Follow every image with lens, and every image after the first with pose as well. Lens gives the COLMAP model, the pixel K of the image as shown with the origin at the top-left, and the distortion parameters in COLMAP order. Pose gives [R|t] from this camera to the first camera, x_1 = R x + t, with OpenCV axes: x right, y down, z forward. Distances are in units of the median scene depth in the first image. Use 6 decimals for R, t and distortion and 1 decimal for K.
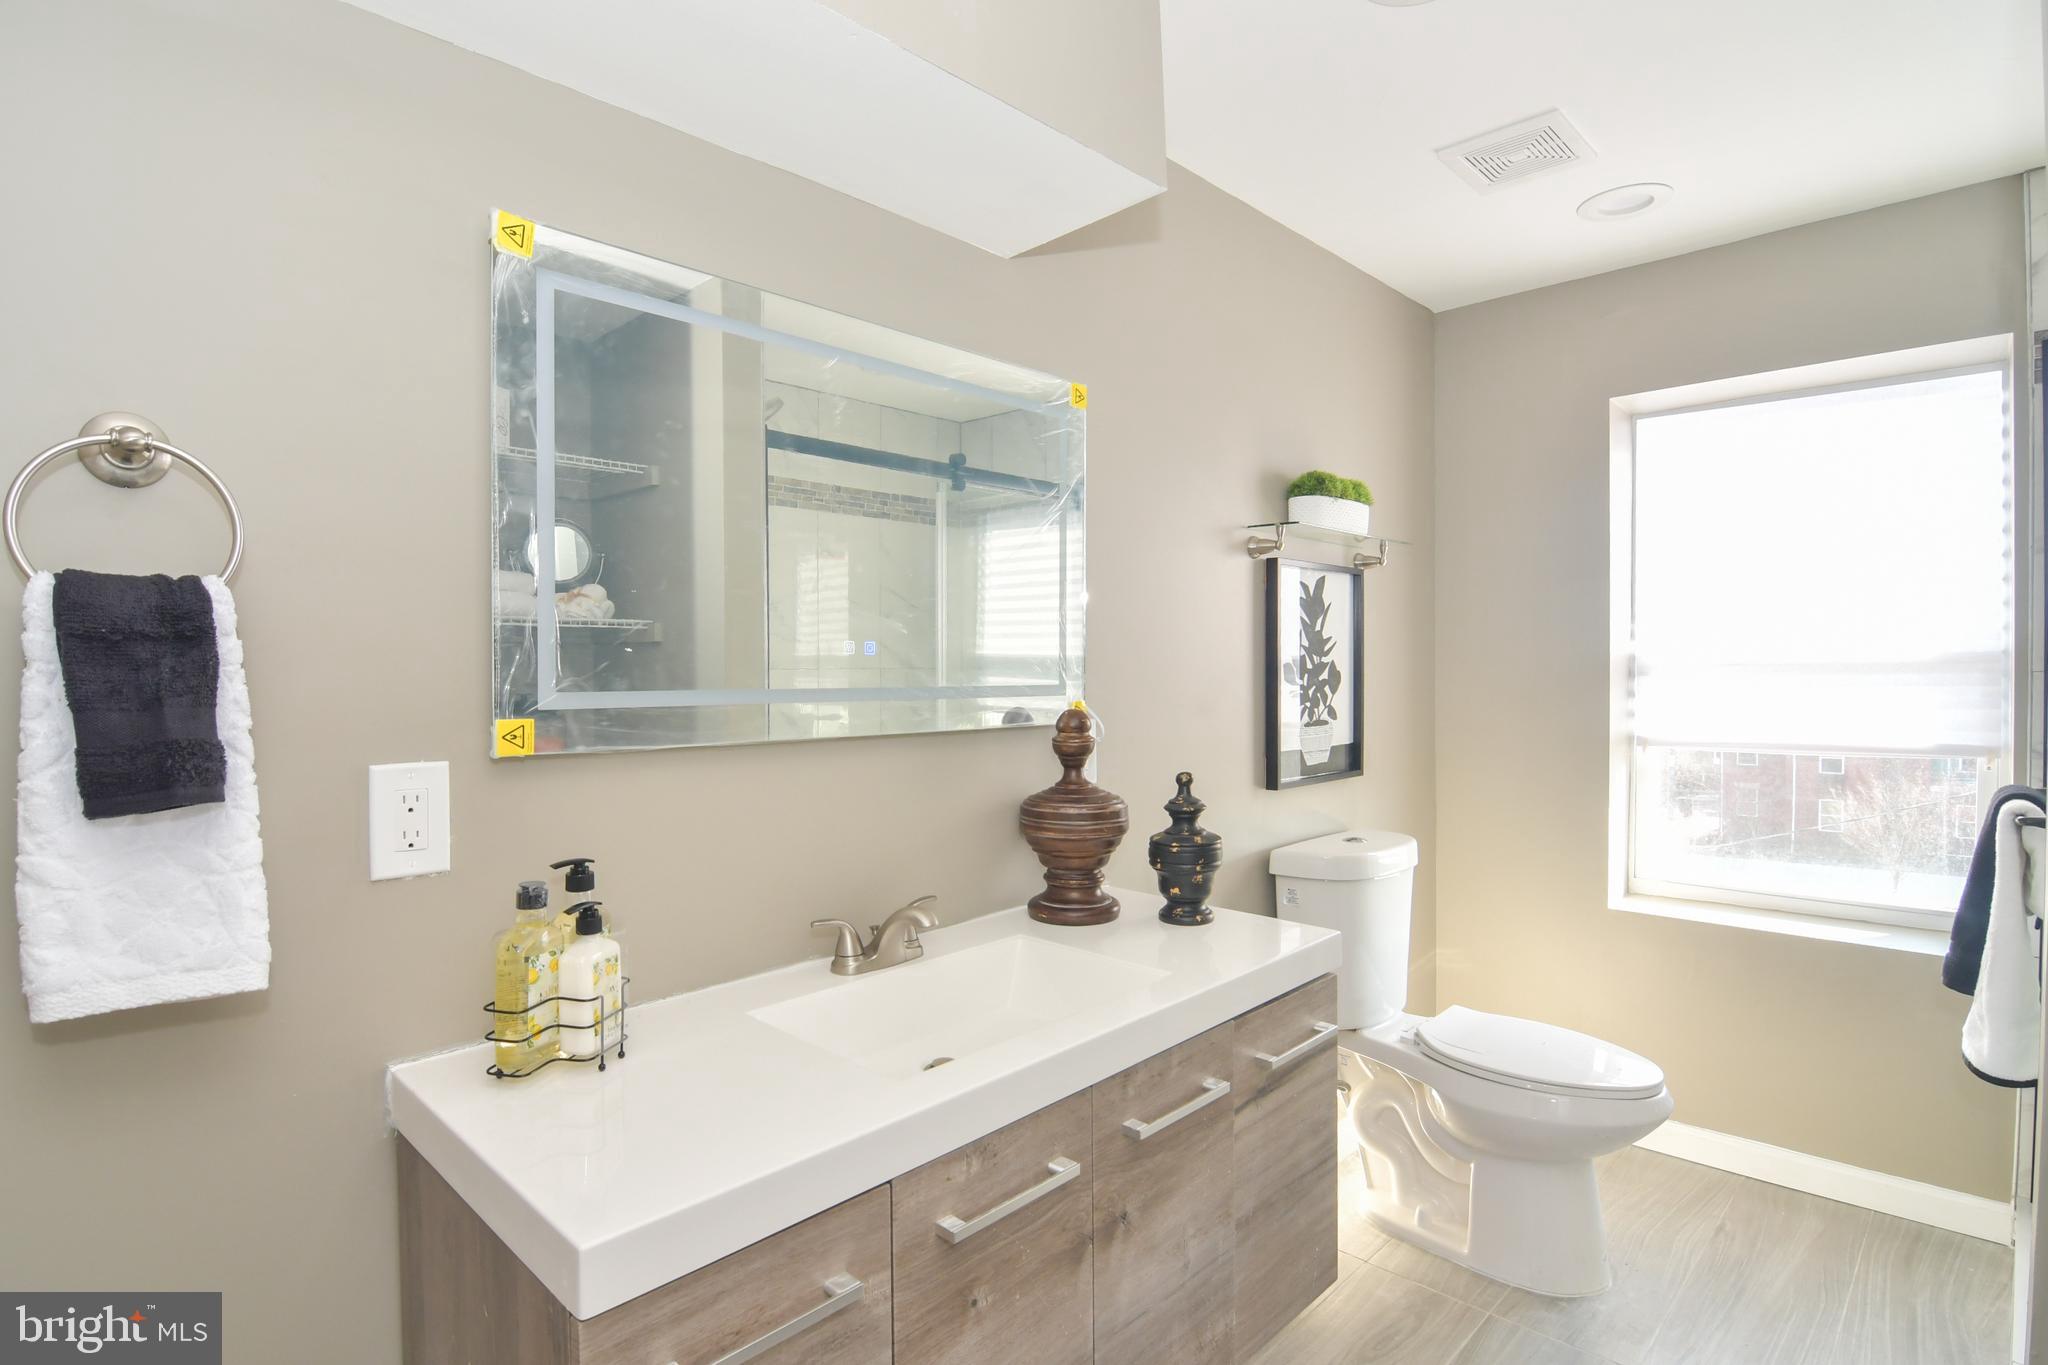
lens RADIAL K [[1023.5, 0, 1026.4], [0, 1023.5, 688.2], [0, 0, 1]] dist [-0.014161, -0.007651]
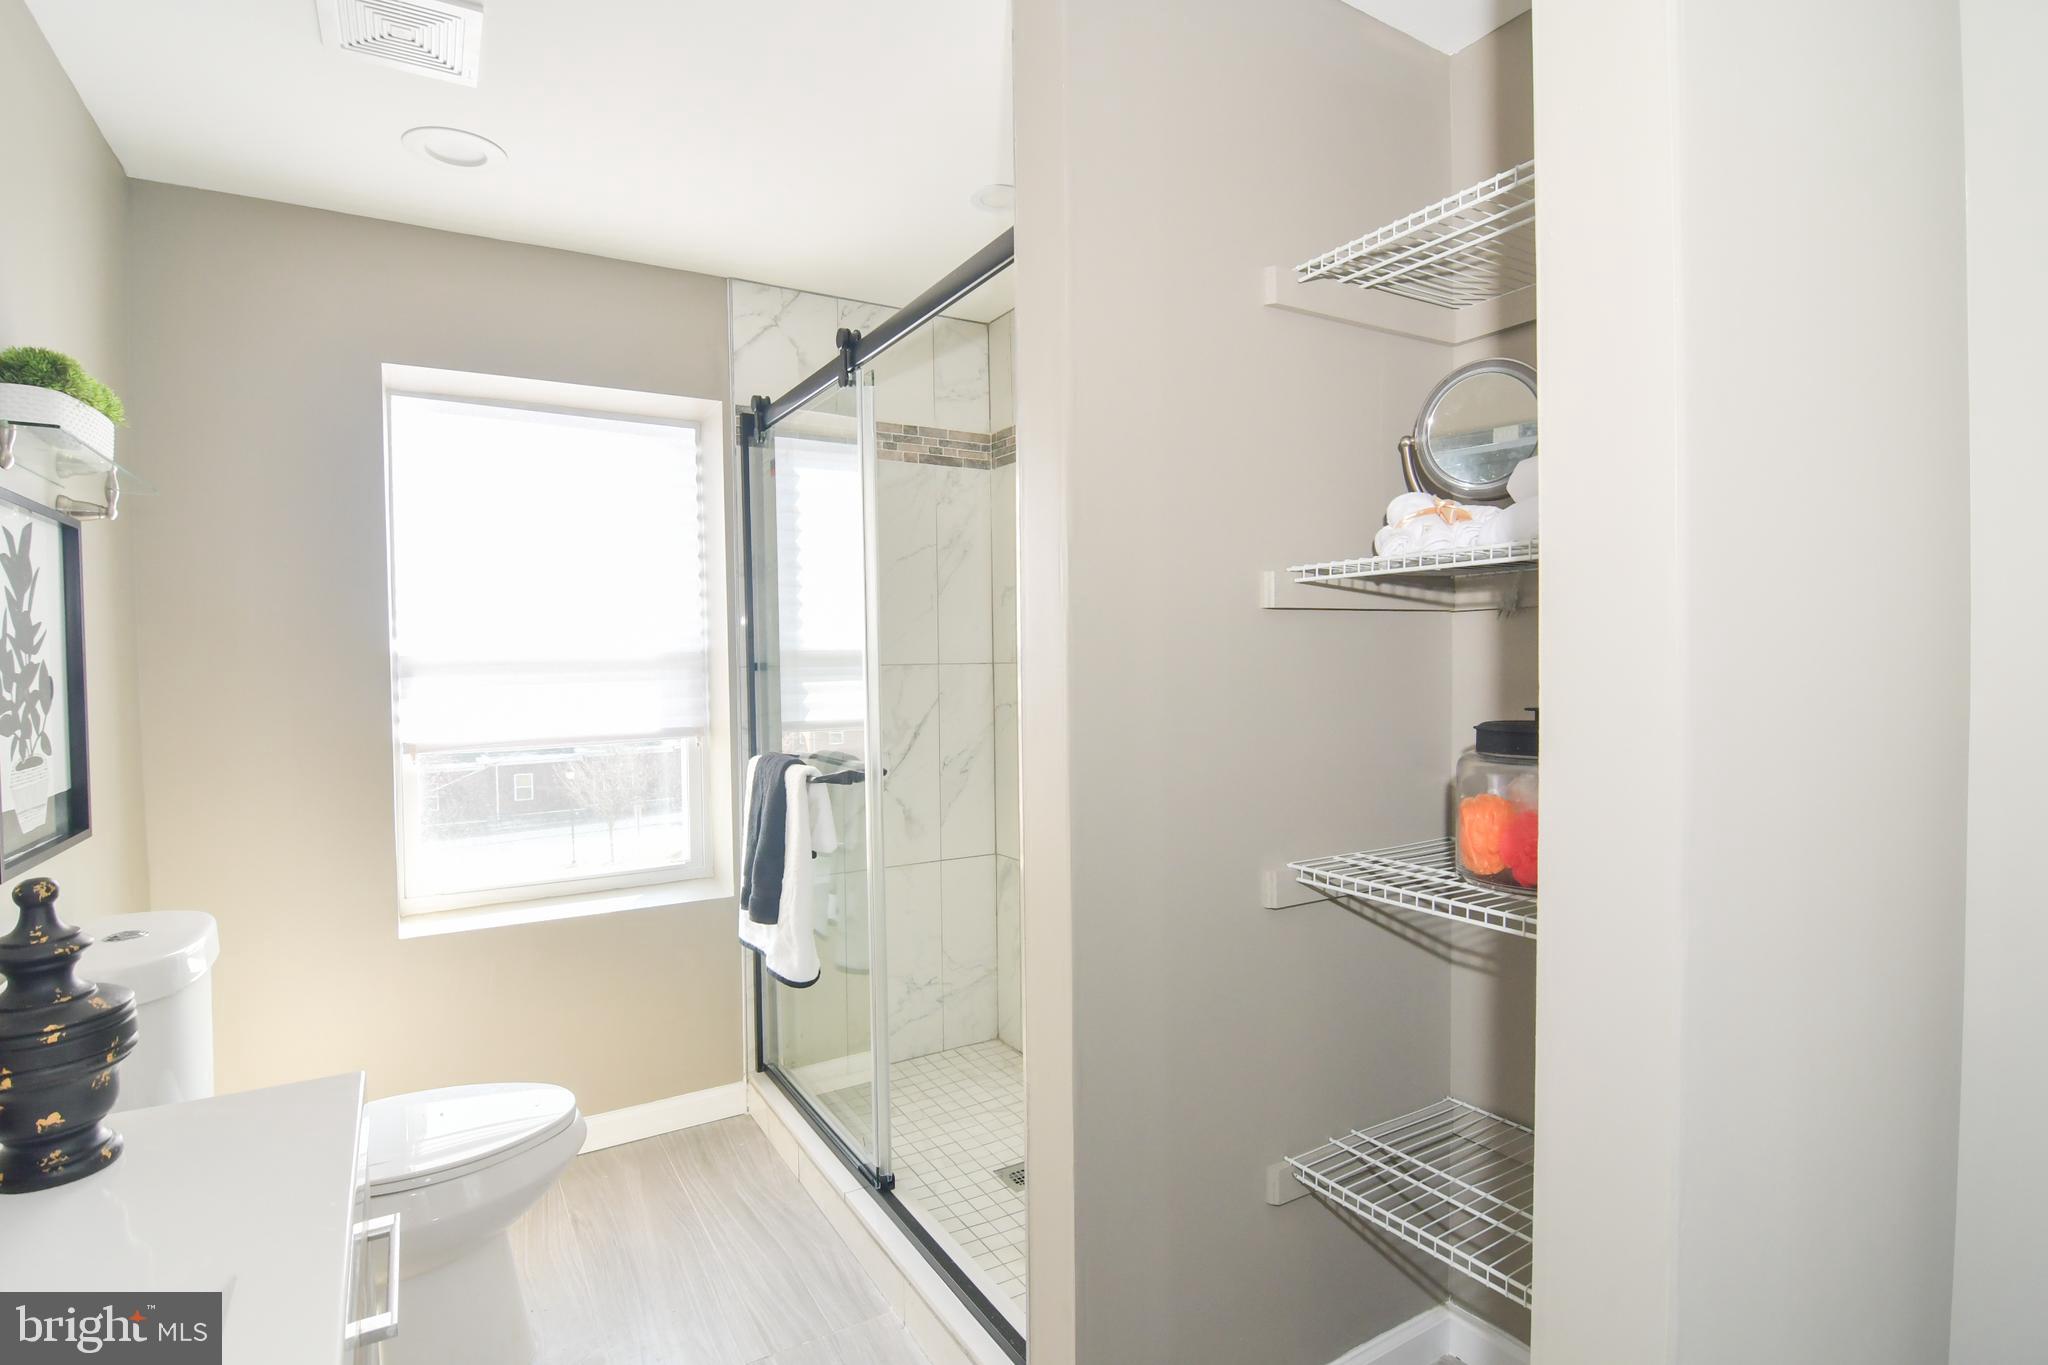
lens RADIAL K [[982.4, 0, 1012.3], [0, 982.4, 685.3], [0, 0, 1]] dist [-0.011056, -0.008804]
pose [[0.260186, -0.025208, 0.965229, -0.117390], [0.028675, 0.999420, 0.018371, -0.005898], [-0.965133, 0.022898, 0.260758, 0.284757]]
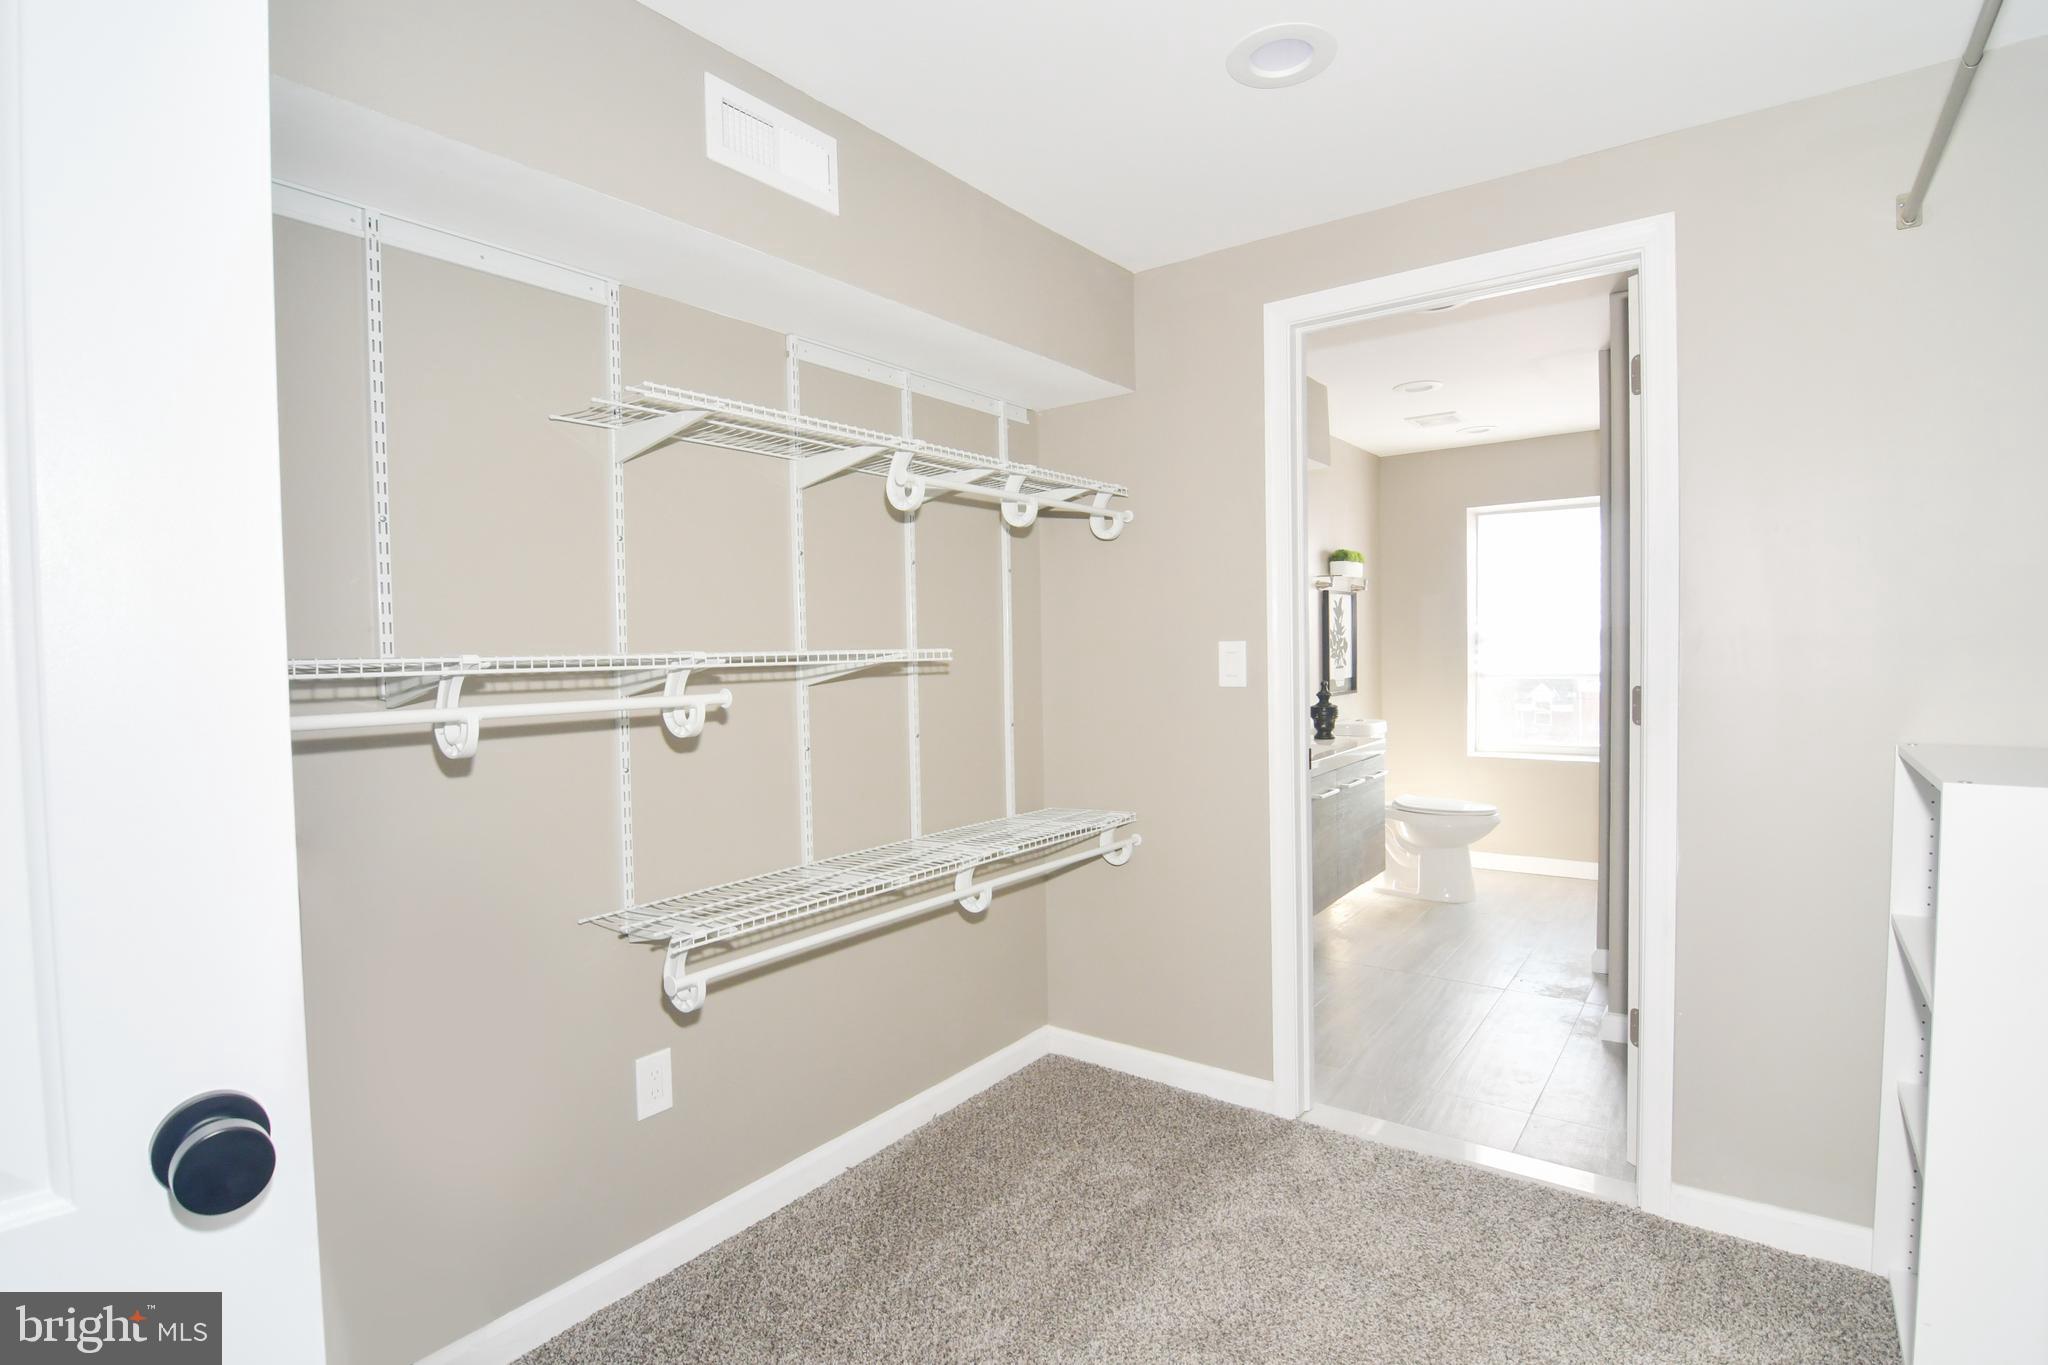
lens RADIAL K [[982.4, 0, 1023.6], [0, 982.4, 680.9], [0, 0, 1]] dist [-0.011056, -0.008804]
pose [[0.991863, -0.017385, 0.126114, -0.625044], [0.015397, 0.999742, 0.016718, 0.019501], [-0.126372, -0.014640, 0.991875, -0.936552]]
